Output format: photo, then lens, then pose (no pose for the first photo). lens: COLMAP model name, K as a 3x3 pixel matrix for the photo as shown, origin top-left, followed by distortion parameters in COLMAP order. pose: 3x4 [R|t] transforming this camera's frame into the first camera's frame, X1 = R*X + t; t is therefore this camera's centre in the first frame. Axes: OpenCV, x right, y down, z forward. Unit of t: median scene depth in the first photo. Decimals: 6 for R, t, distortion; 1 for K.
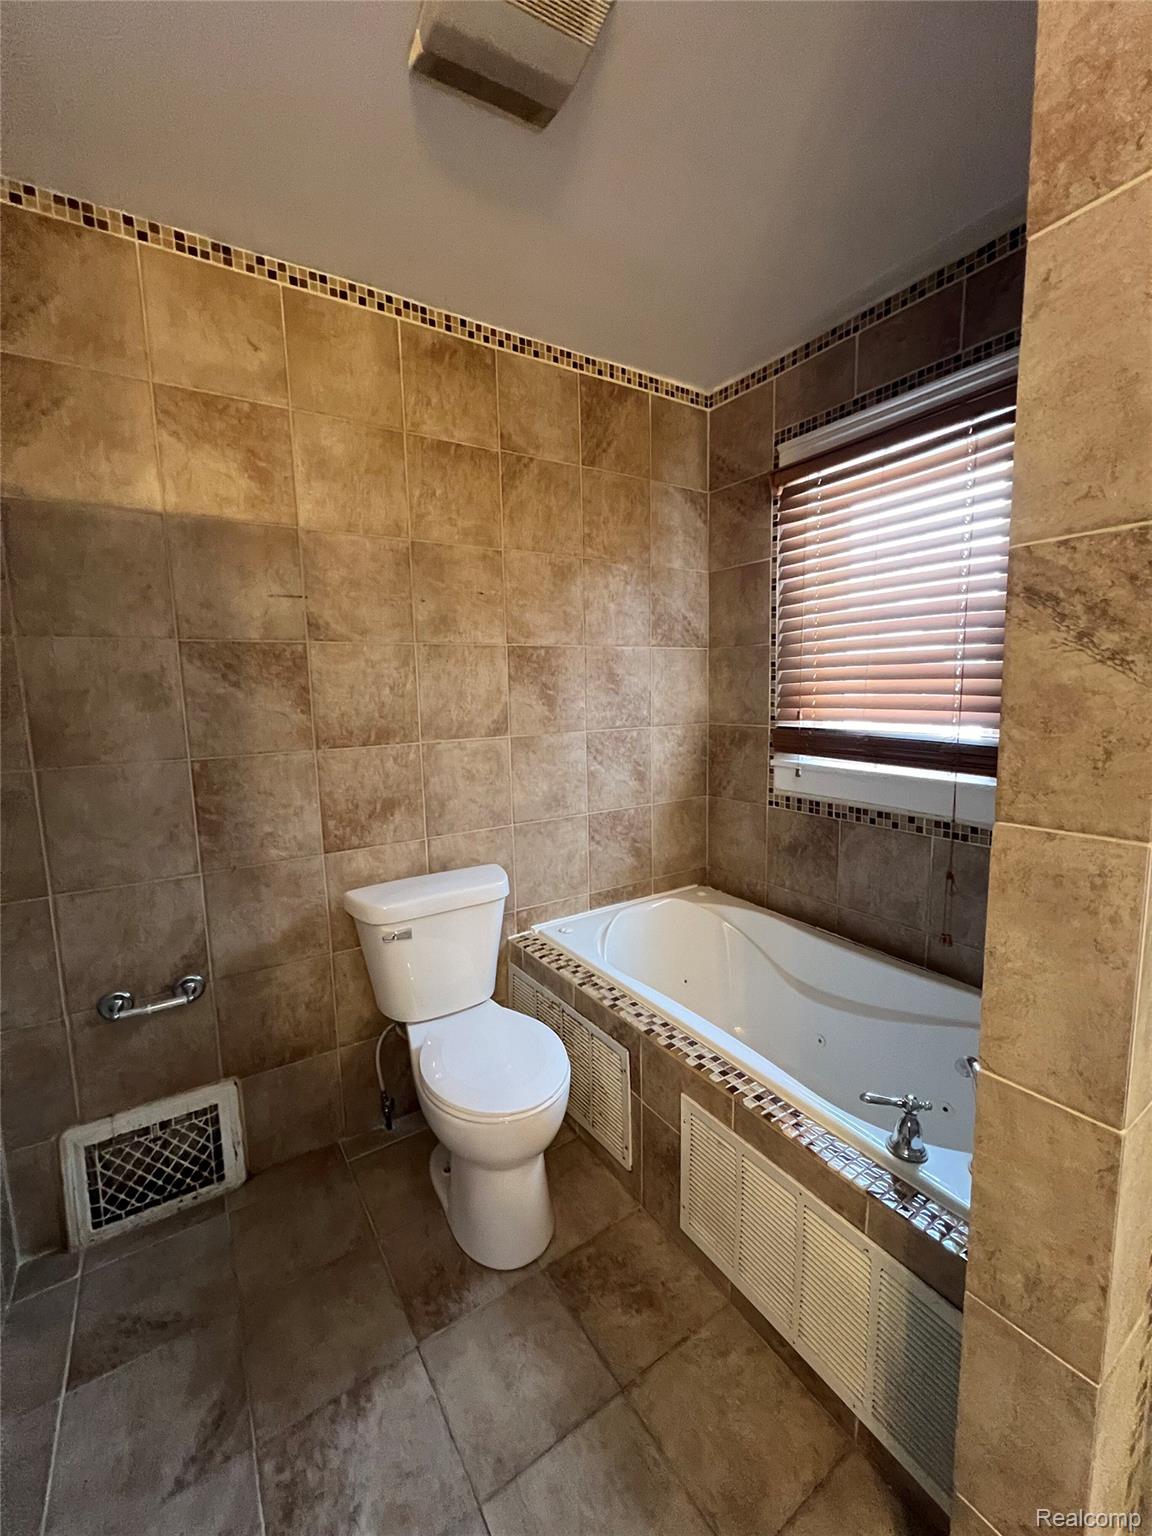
lens RADIAL K [[616.1, 0, 578.9], [0, 616.1, 764.8], [0, 0, 1]] dist [-0.001200, -0.000621]
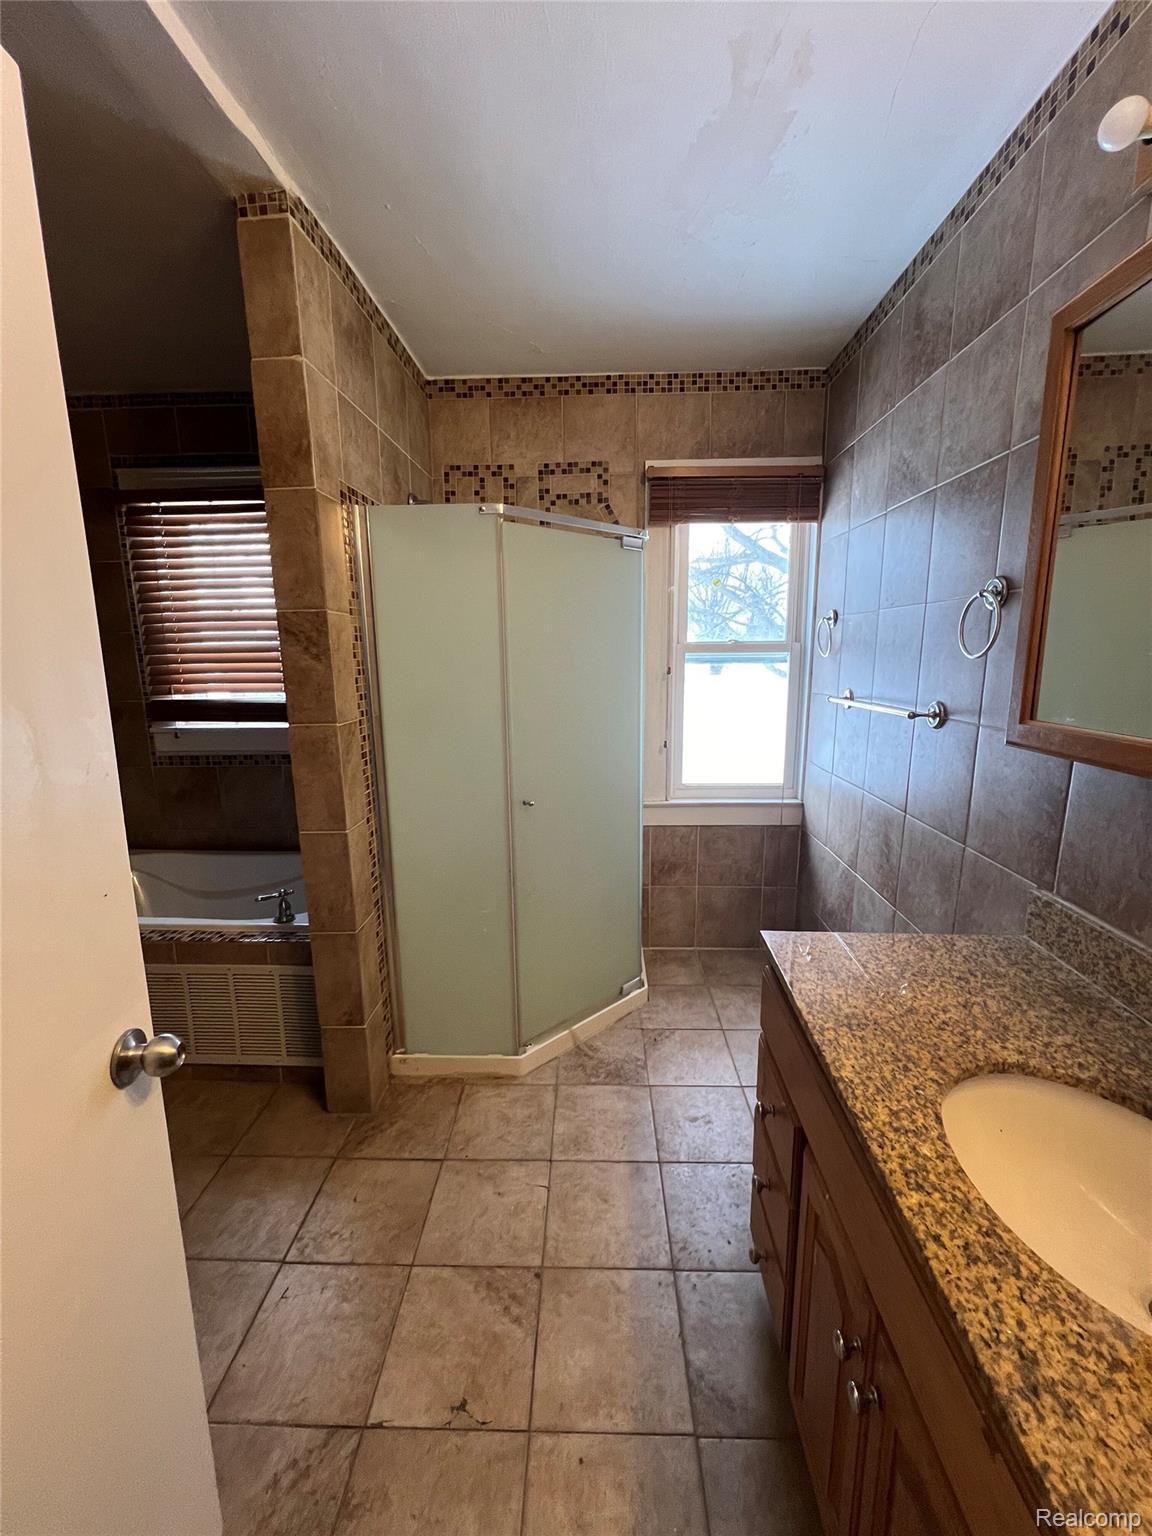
lens RADIAL K [[616.1, 0, 580.3], [0, 616.1, 769.1], [0, 0, 1]] dist [-0.001200, -0.000621]
pose [[0.575764, -0.134283, 0.806513, -0.207734], [0.104396, 0.990421, 0.090375, 0.054822], [-0.810924, 0.032162, 0.584267, -0.437048]]
